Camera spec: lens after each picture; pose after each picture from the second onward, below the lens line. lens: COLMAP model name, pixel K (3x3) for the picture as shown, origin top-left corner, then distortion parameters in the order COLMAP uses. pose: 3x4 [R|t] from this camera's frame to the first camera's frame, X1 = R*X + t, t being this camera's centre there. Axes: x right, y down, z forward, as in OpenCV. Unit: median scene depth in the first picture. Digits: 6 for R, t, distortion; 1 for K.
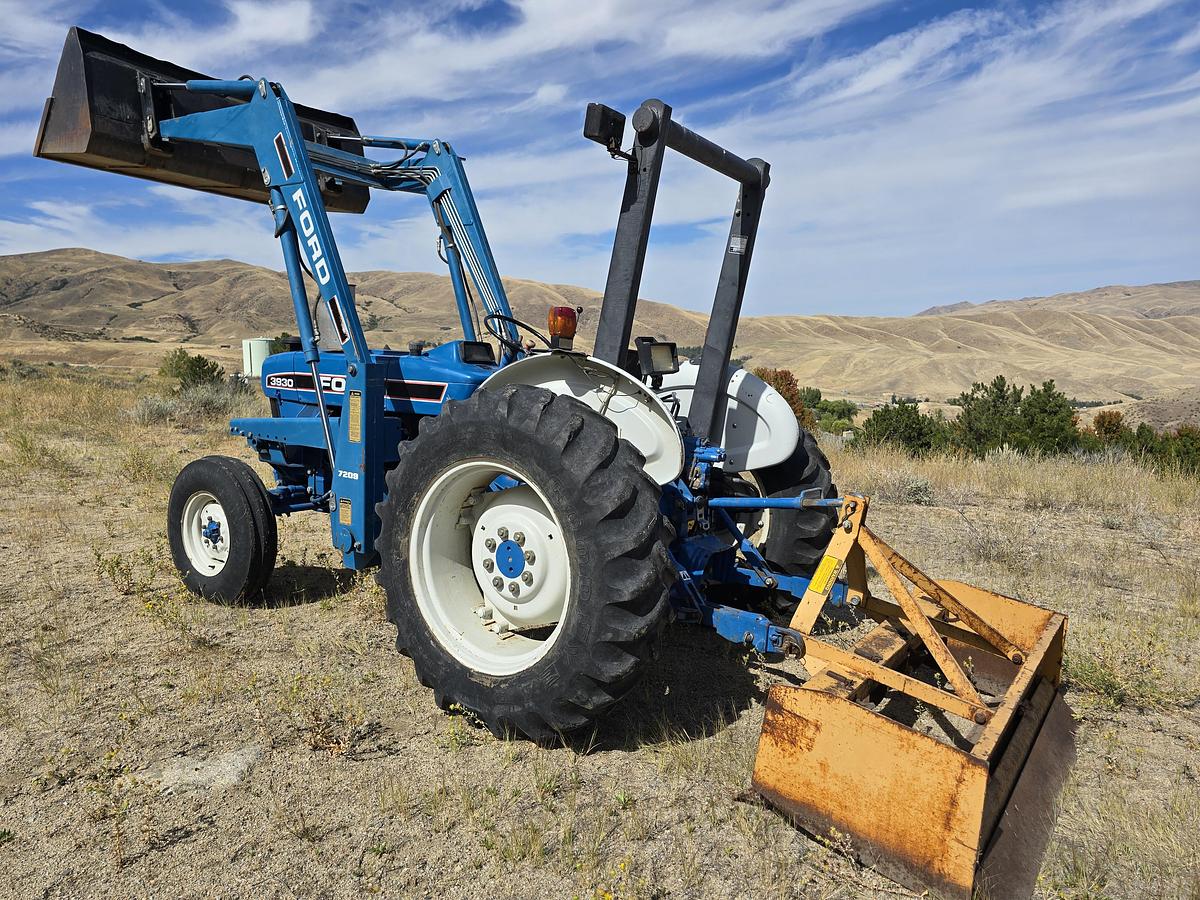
lens RADIAL K [[834.3, 0, 599.2], [0, 834.3, 439.4], [0, 0, 1]] dist [0.075640, -0.072529]
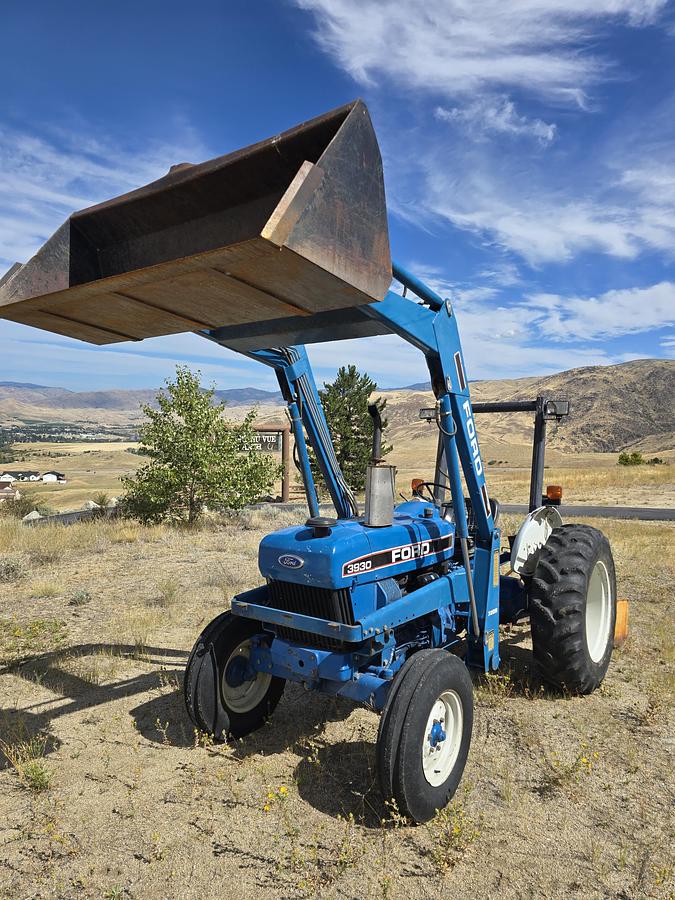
lens RADIAL K [[617.6, 0, 337.5], [0, 617.6, 450.0], [0, 0, 1]] dist [0.073578, -0.067861]
pose [[0.007426, -0.042973, 0.999049, -0.088684], [0.069861, 0.996657, 0.042351, -0.019149], [-0.997529, 0.069480, 0.010404, 0.082447]]
